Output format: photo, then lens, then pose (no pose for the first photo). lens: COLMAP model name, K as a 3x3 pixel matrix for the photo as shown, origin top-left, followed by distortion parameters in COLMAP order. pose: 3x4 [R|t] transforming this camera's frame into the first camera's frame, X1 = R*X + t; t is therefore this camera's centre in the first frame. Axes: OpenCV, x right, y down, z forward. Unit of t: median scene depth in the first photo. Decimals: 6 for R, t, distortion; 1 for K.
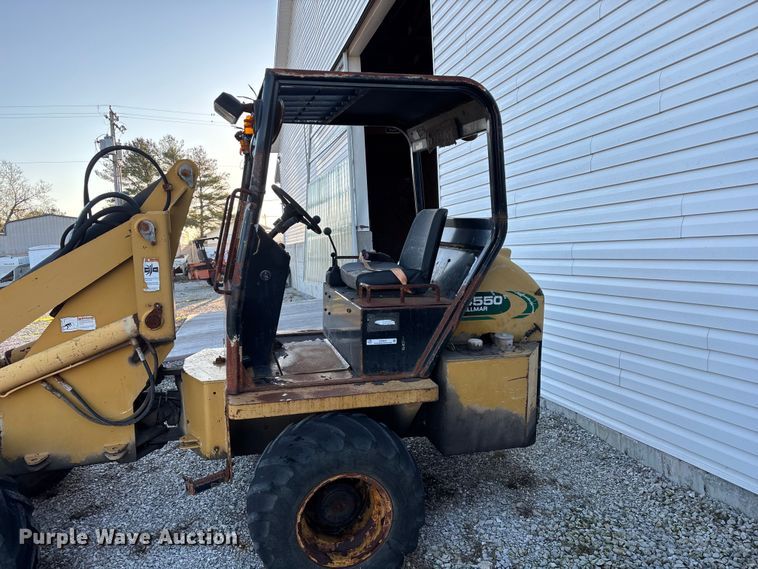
lens RADIAL K [[563.9, 0, 371.6], [0, 563.9, 289.4], [0, 0, 1]] dist [0.035116, -0.020517]
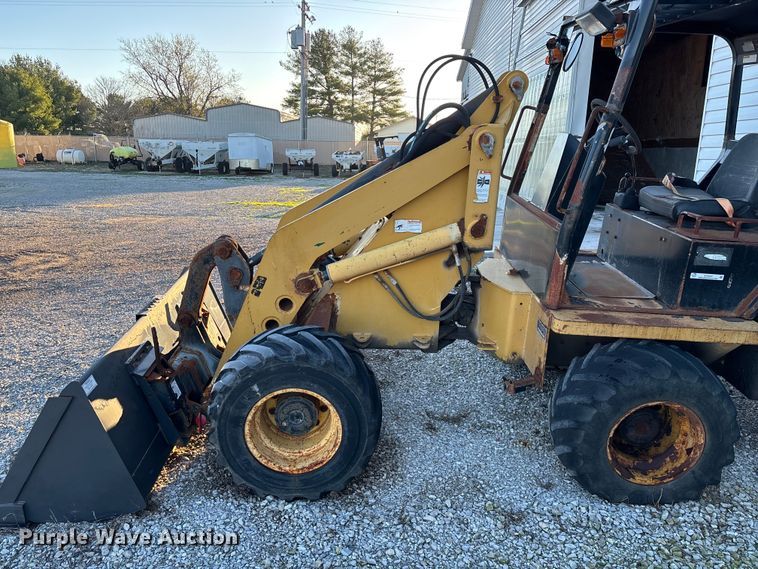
lens RADIAL K [[563.9, 0, 380.5], [0, 563.9, 284.8], [0, 0, 1]] dist [0.035116, -0.020517]
pose [[0.961940, 0.129627, -0.240557, -0.272368], [-0.089747, 0.981360, 0.169937, -0.007715], [0.258102, -0.141880, 0.955643, -0.070093]]
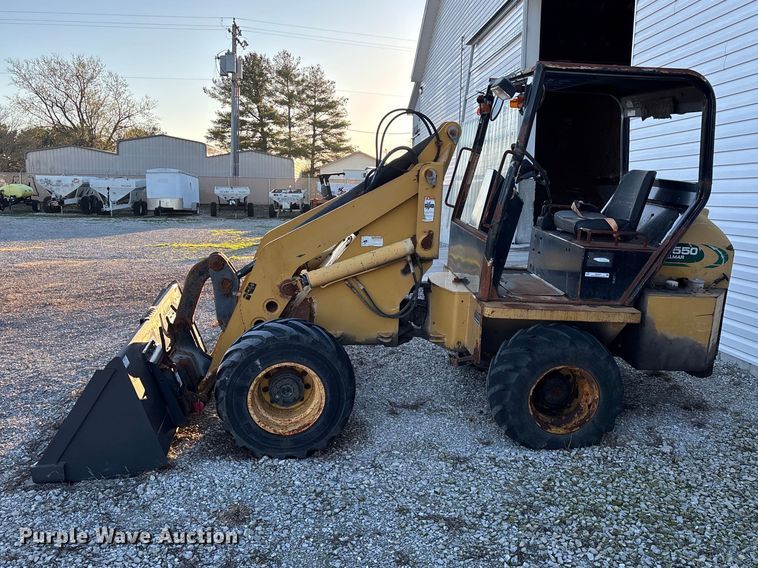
lens RADIAL K [[661.4, 0, 400.3], [0, 661.4, 277.7], [0, 0, 1]] dist [0.065989, -0.072680]
pose [[0.986138, 0.089375, -0.139797, -0.203385], [-0.081605, 0.994835, 0.060365, 0.043432], [0.144470, -0.048120, 0.988338, -0.538690]]
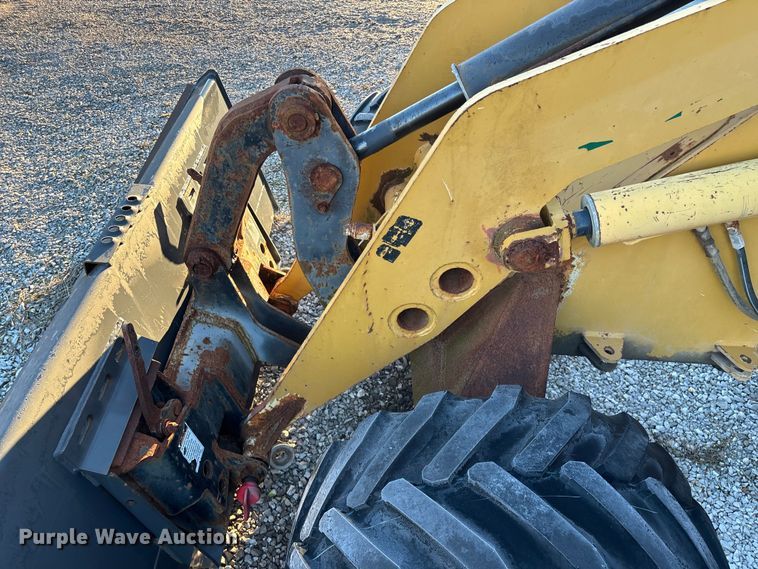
lens RADIAL K [[563.9, 0, 377.3], [0, 563.9, 278.5], [0, 0, 1]] dist [0.035116, -0.020517]
pose [[0.942890, 0.292567, -0.159255, -0.673763], [-0.164914, 0.825394, 0.539933, 0.005353], [0.289415, -0.482835, 0.826505, 0.514570]]
